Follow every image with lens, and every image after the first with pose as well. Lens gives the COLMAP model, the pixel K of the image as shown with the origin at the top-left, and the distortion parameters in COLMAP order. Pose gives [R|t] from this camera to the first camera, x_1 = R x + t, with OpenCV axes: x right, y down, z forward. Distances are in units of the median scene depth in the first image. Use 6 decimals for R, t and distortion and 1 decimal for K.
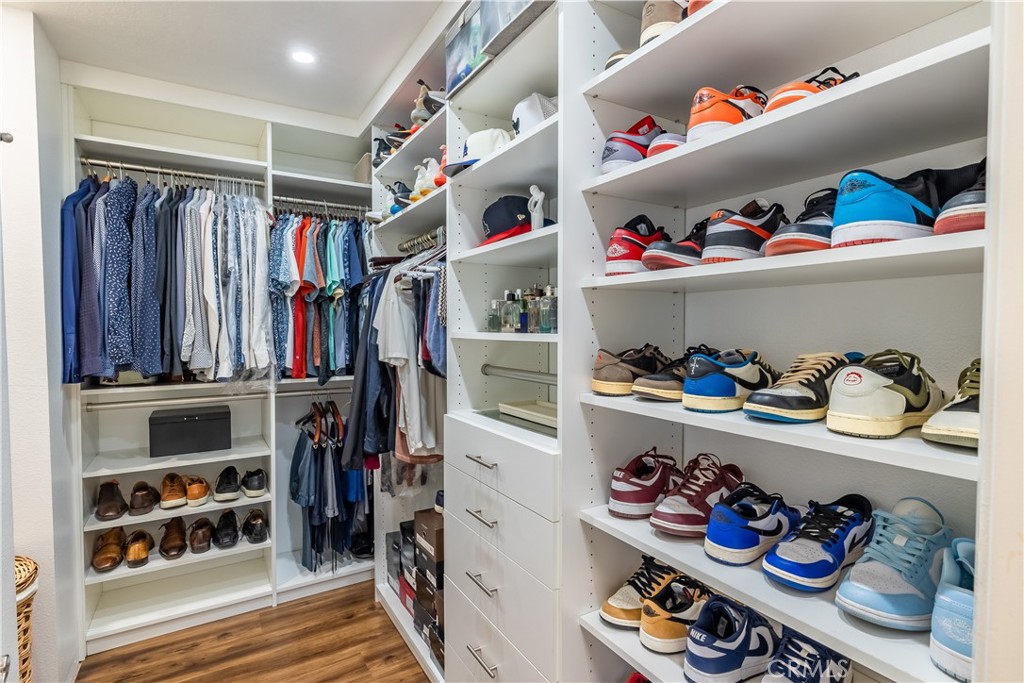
lens RADIAL K [[492.0, 0, 507.5], [0, 492.0, 335.4], [0, 0, 1]] dist [-0.002813, -0.001224]
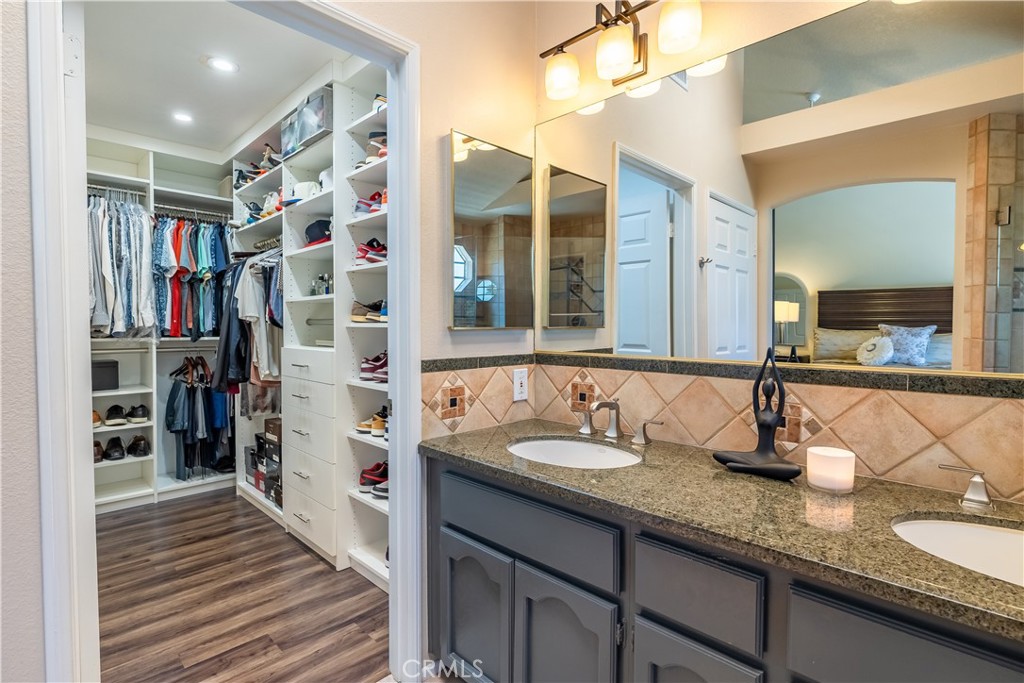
lens RADIAL K [[492.0, 0, 509.7], [0, 492.0, 339.5], [0, 0, 1]] dist [-0.002813, -0.001224]
pose [[0.969809, -0.000987, 0.243865, 0.171685], [-0.000226, 0.999988, 0.004944, 0.098420], [-0.243867, -0.004850, 0.969797, -0.645820]]
